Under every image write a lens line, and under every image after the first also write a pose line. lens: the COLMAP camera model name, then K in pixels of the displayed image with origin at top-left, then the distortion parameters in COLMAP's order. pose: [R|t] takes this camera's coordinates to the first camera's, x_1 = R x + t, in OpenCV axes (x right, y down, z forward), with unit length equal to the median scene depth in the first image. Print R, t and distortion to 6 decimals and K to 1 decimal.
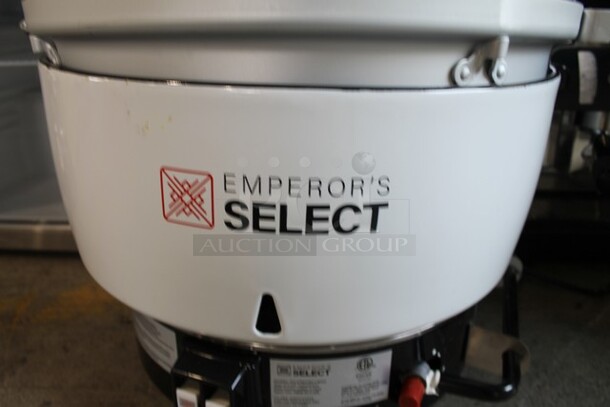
lens RADIAL K [[495.7, 0, 305.0], [0, 495.7, 203.5], [0, 0, 1]] dist [-0.179563, 0.148225]
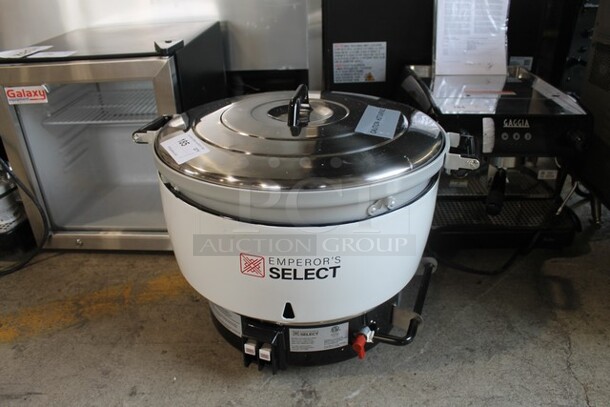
lens RADIAL K [[495.7, 0, 305.0], [0, 495.7, 203.5], [0, 0, 1]] dist [-0.179563, 0.148225]
pose [[0.999630, -0.027202, -0.000085, 0.010126], [0.026985, 0.991258, 0.129152, -0.476863], [-0.003429, -0.129106, 0.991625, -1.005559]]
